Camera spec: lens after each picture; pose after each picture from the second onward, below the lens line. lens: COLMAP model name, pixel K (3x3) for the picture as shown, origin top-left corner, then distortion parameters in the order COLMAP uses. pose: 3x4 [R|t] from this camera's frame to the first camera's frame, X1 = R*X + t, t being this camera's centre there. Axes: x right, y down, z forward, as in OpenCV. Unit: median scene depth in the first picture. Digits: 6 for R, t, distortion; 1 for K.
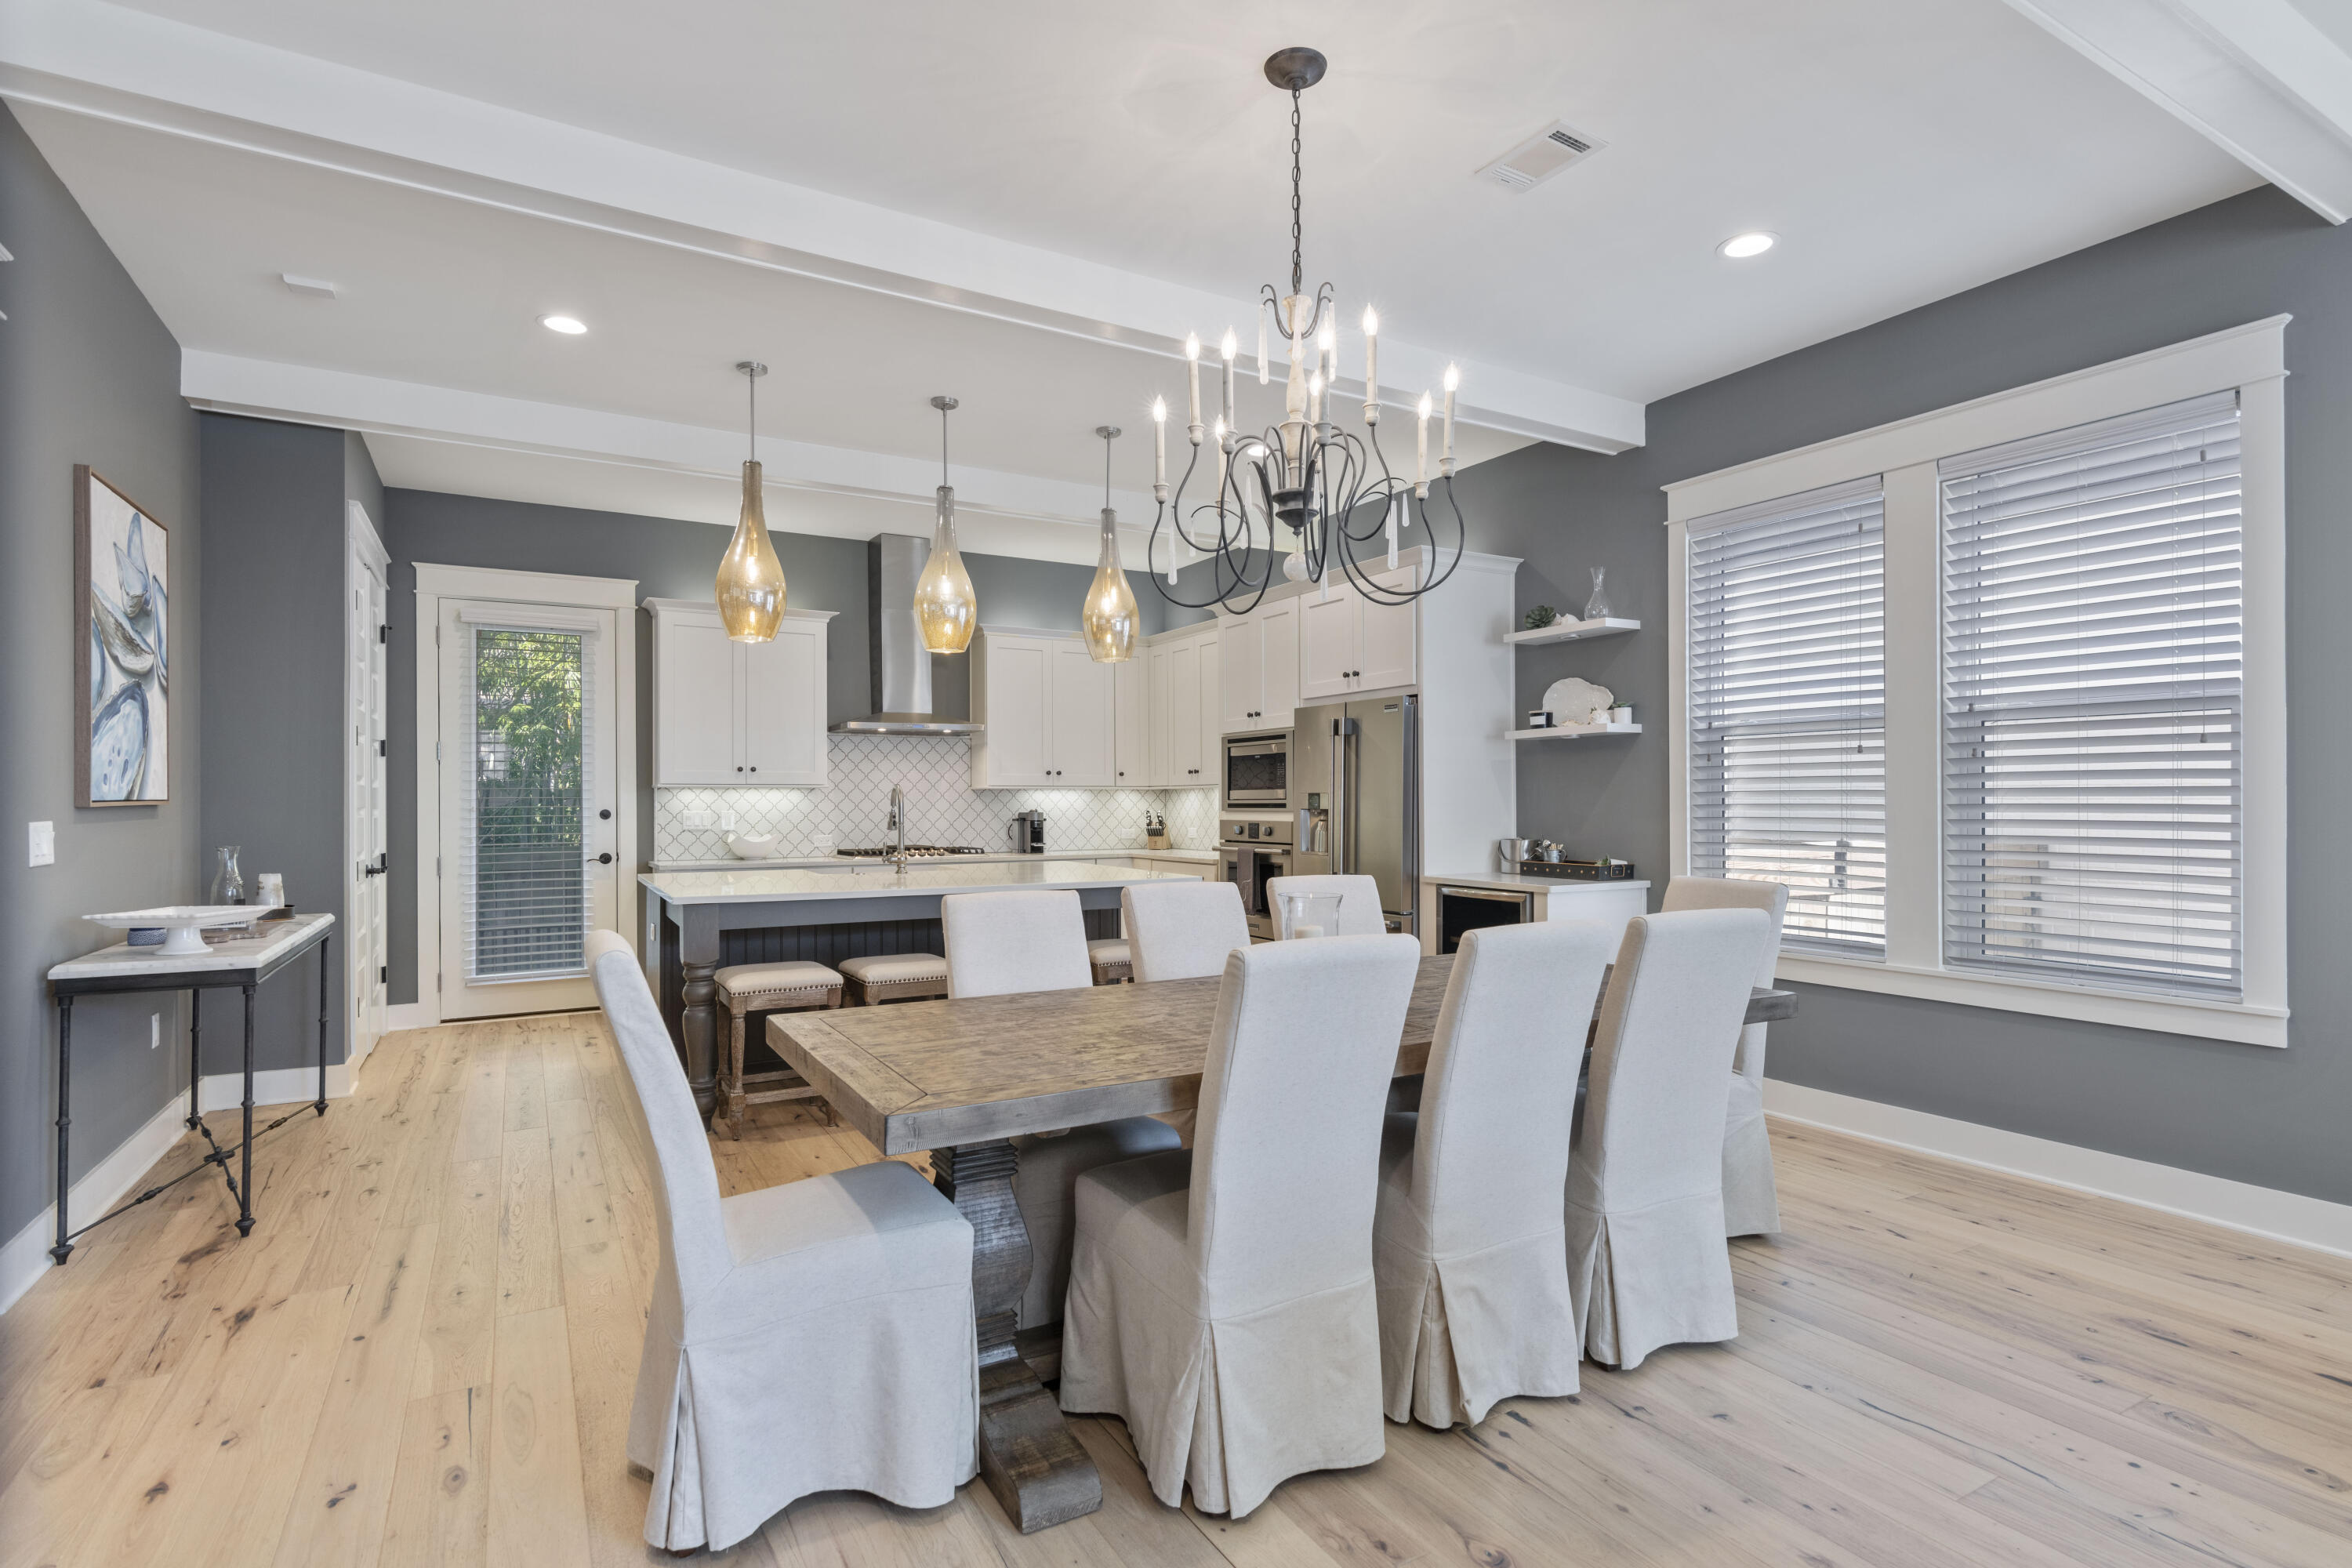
lens RADIAL K [[1140.7, 0, 1183.0], [0, 1140.7, 797.4], [0, 0, 1]] dist [0.005621, -0.001525]
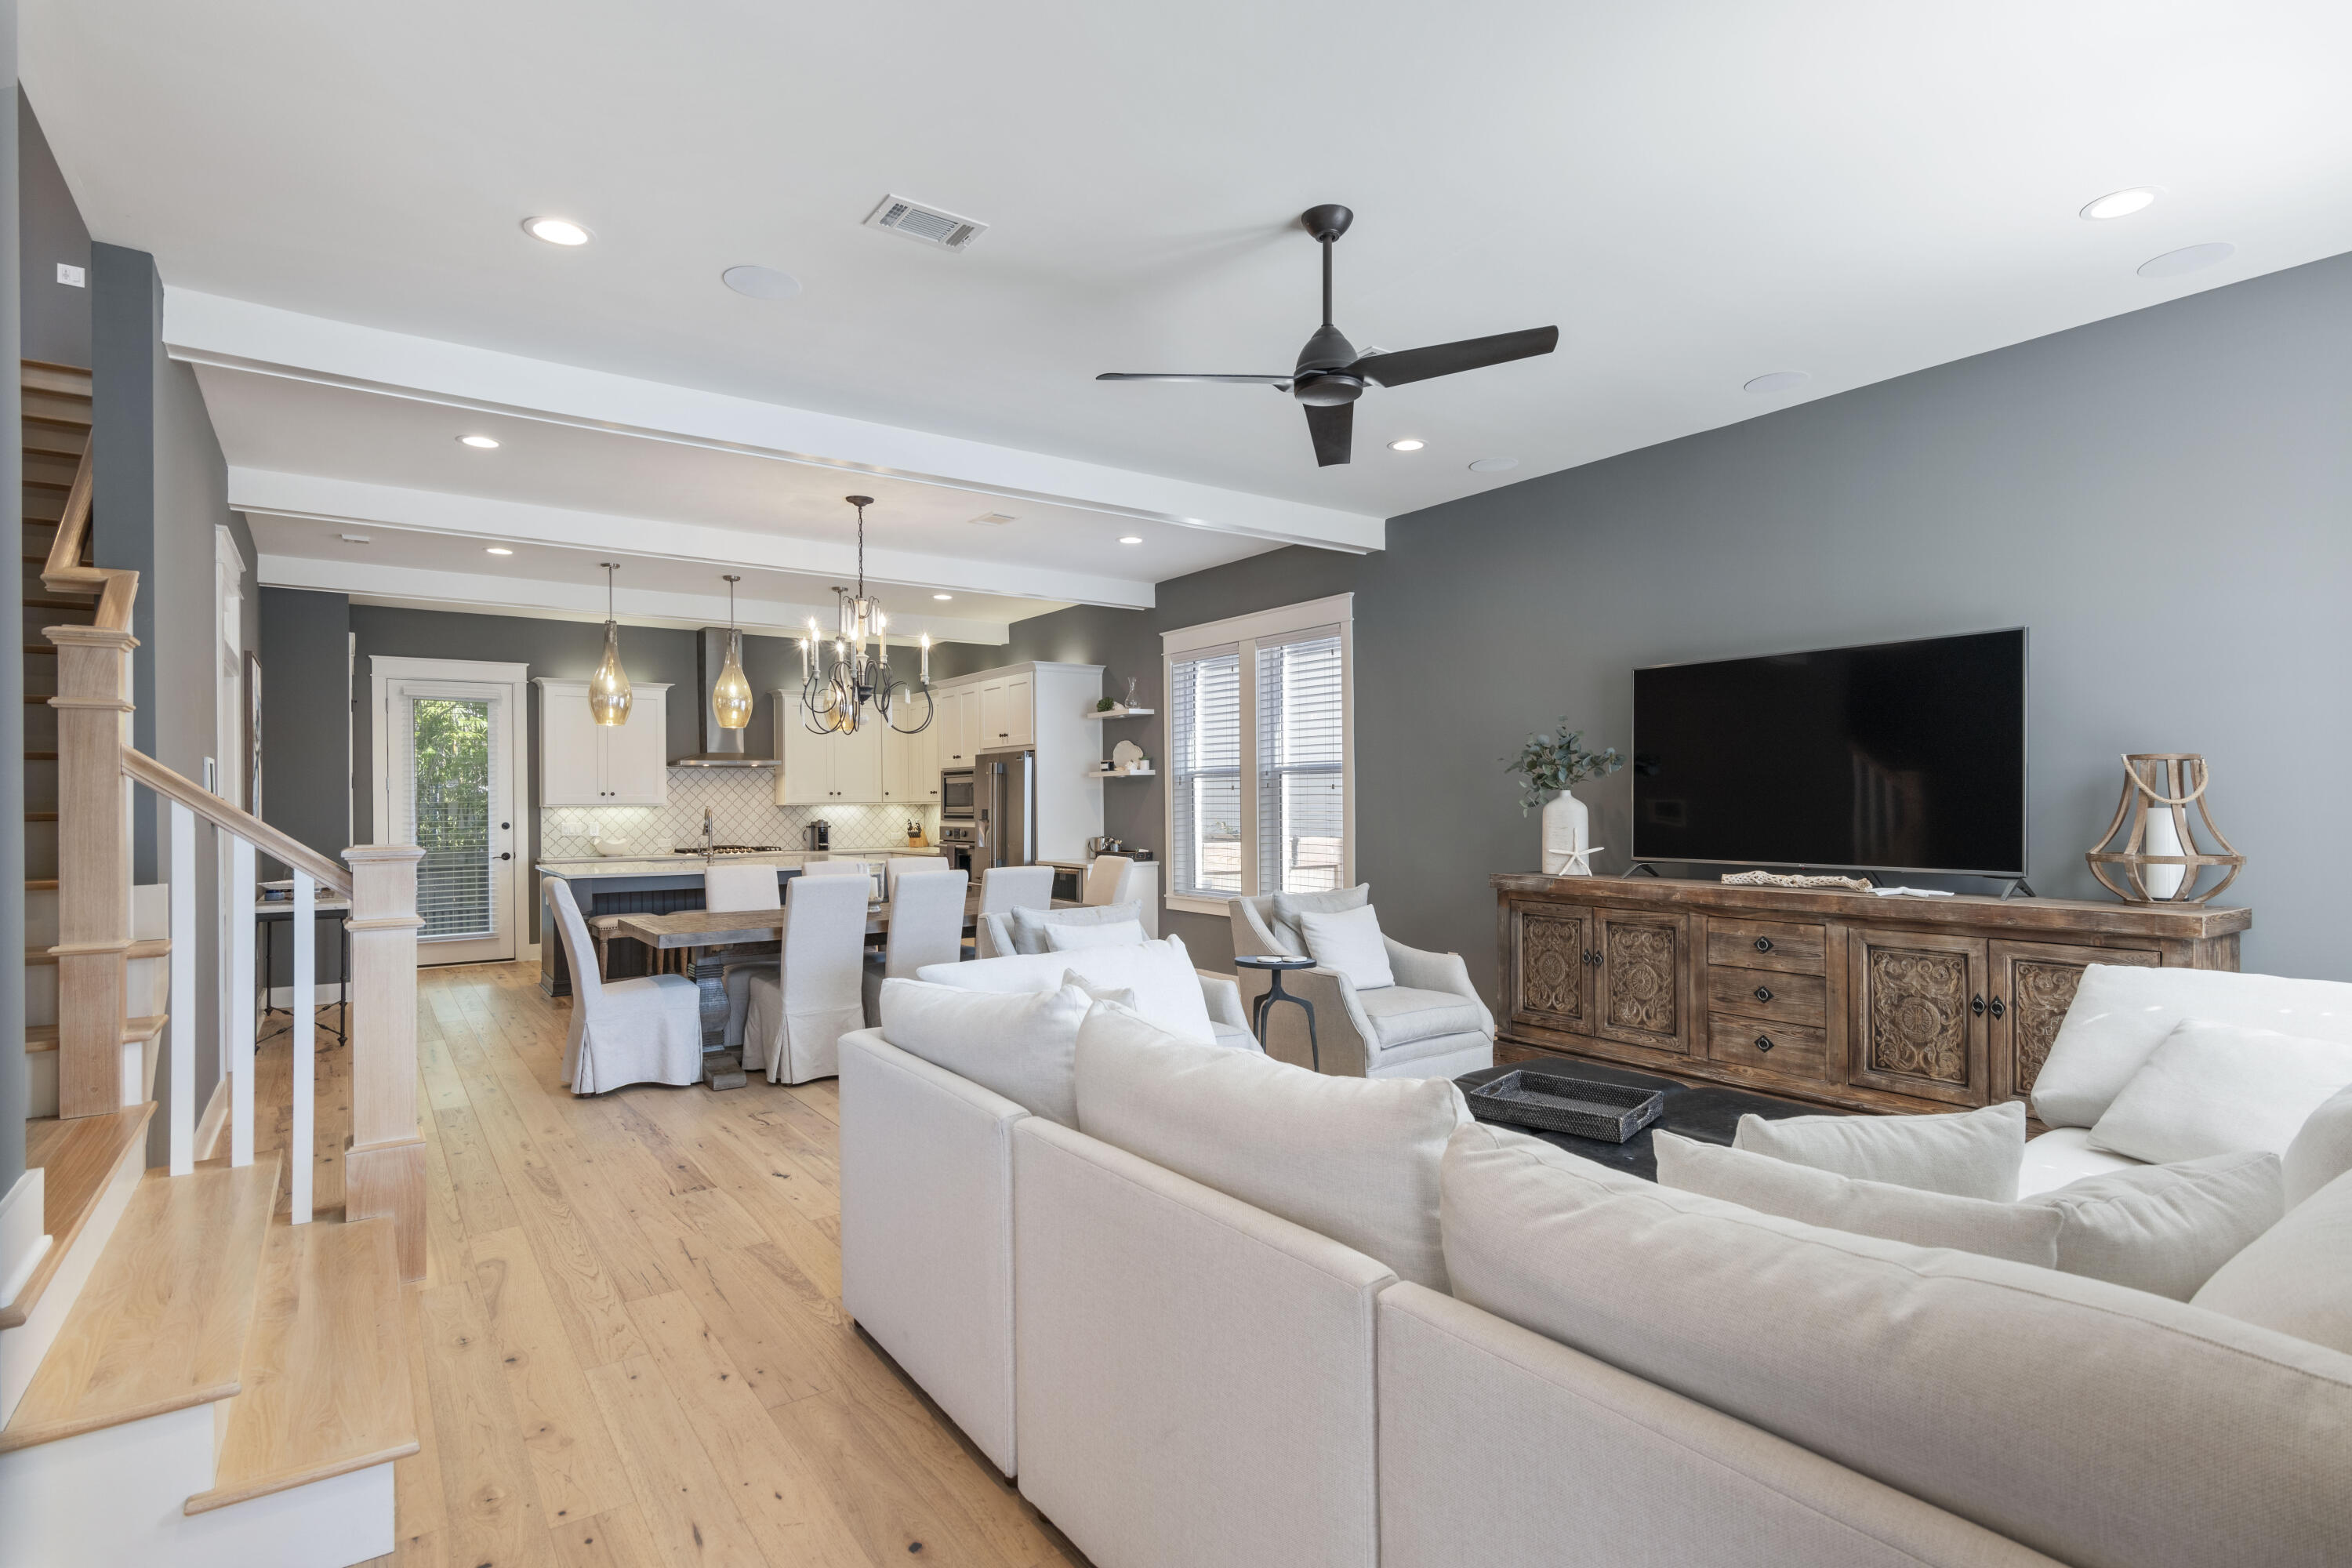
lens RADIAL K [[1140.7, 0, 1182.4], [0, 1140.7, 796.3], [0, 0, 1]] dist [0.005621, -0.001525]
pose [[0.994860, -0.005107, 0.101130, 0.202047], [0.005137, 0.999987, -0.000034, -0.018296], [-0.101128, 0.000554, 0.994873, -0.530372]]
